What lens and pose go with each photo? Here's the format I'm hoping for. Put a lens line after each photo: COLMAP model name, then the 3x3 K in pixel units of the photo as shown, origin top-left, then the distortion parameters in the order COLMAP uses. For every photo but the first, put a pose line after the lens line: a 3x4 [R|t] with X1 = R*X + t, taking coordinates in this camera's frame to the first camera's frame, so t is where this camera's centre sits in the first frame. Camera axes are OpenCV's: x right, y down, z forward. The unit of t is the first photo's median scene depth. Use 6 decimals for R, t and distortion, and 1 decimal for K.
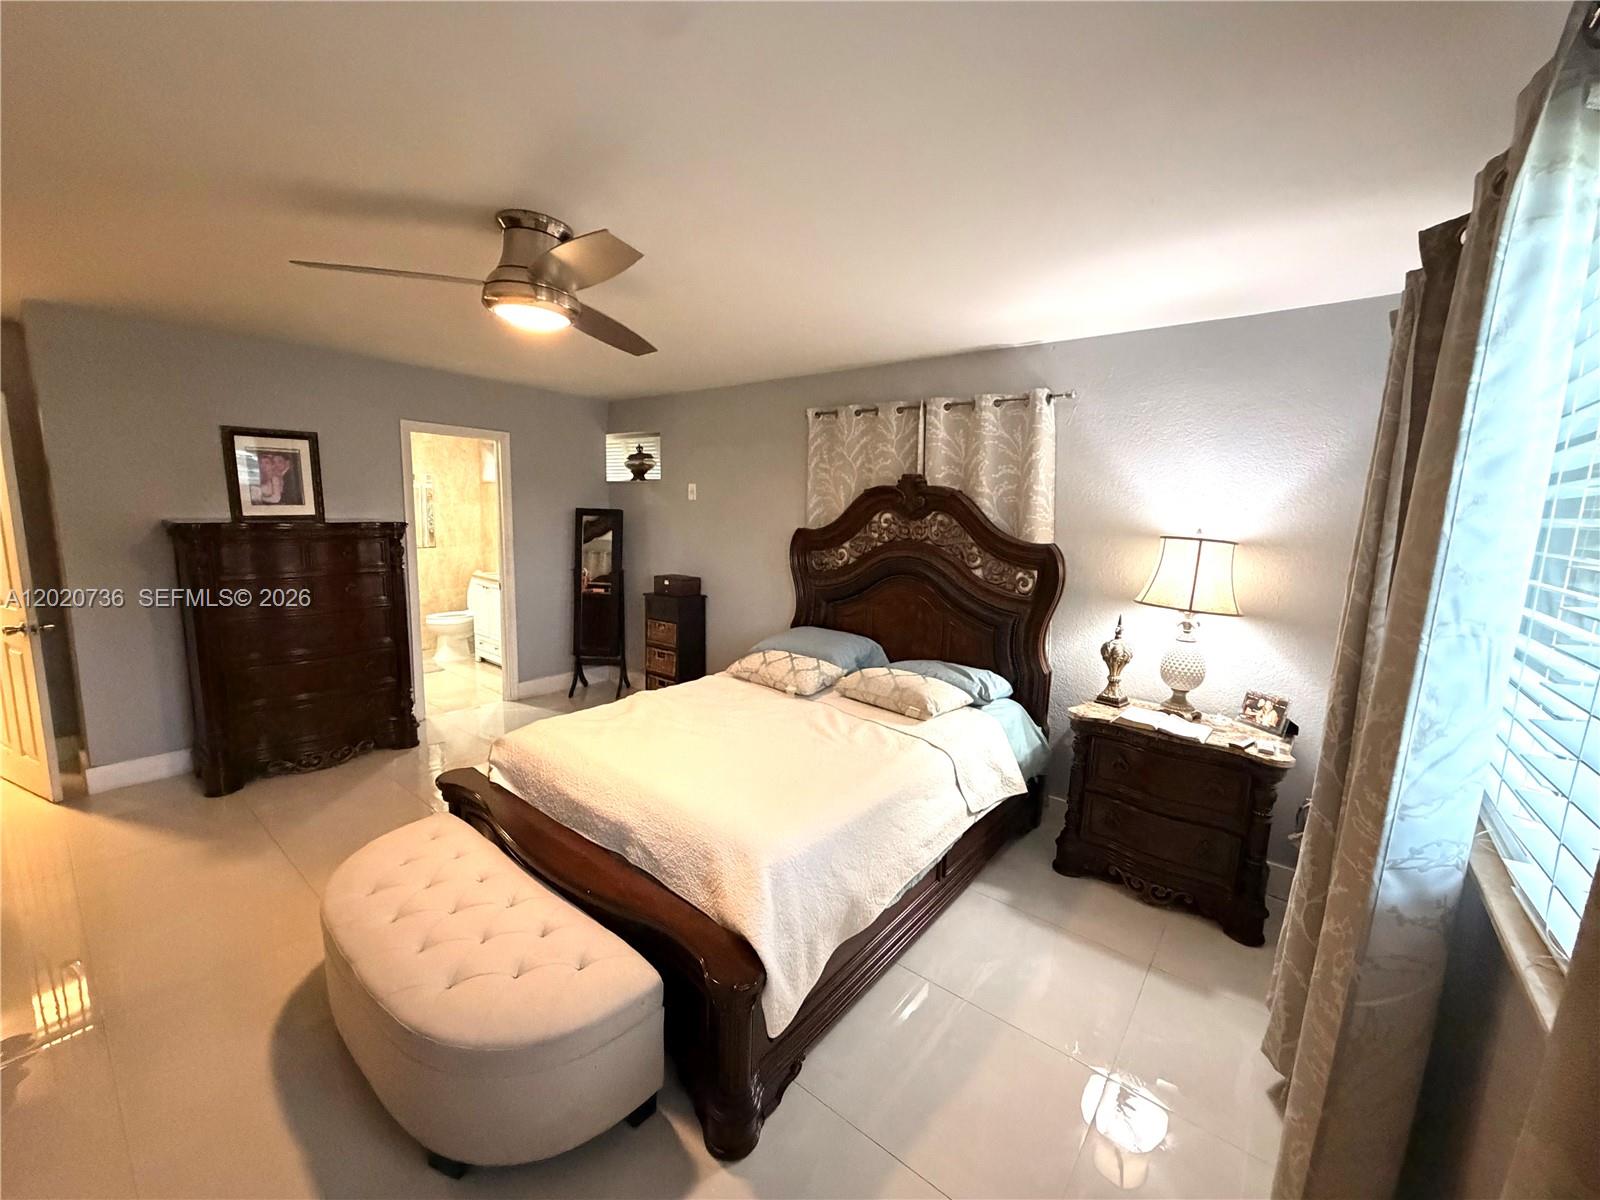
lens RADIAL K [[630.7, 0, 797.4], [0, 630.7, 601.6], [0, 0, 1]] dist [0.002562, 0.000103]
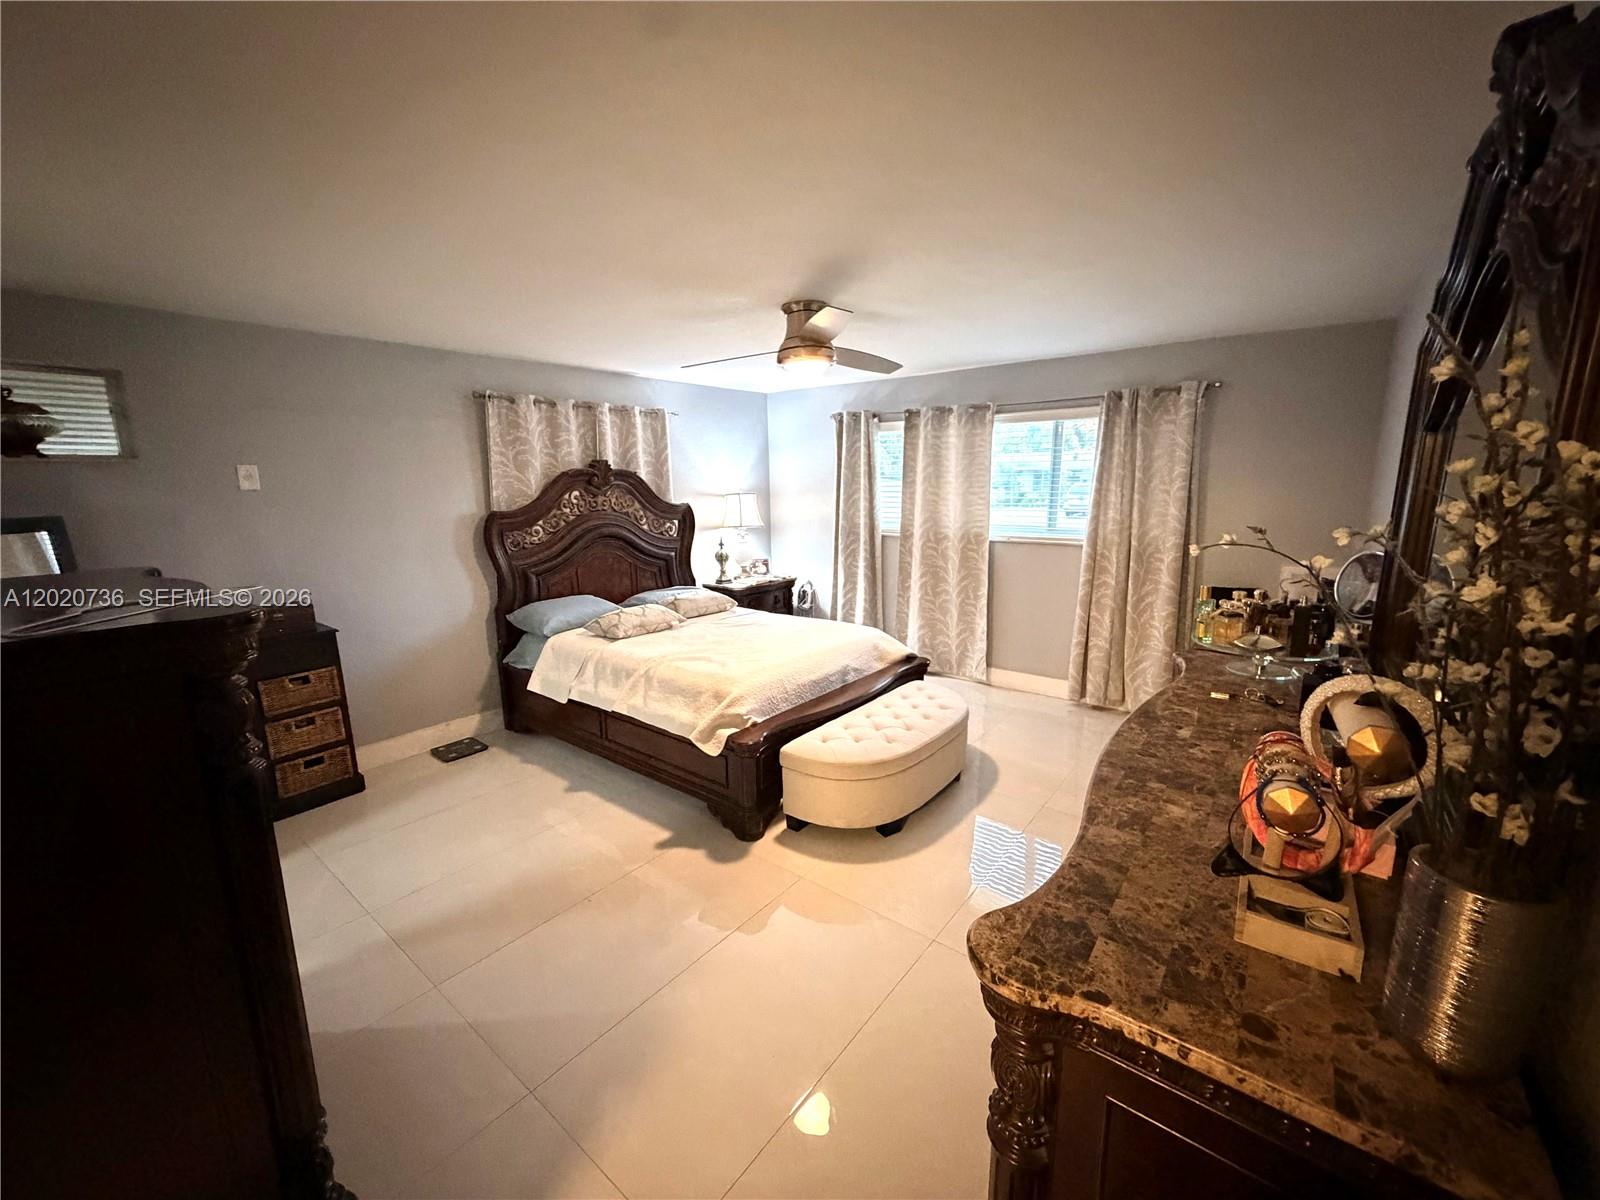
lens RADIAL K [[630.7, 0, 799.3], [0, 630.7, 602.1], [0, 0, 1]] dist [0.002562, 0.000103]
pose [[-0.019124, -0.225379, 0.974083, -1.092653], [0.158295, 0.961291, 0.225527, -0.139972], [-0.987207, 0.158506, 0.017293, 0.582988]]
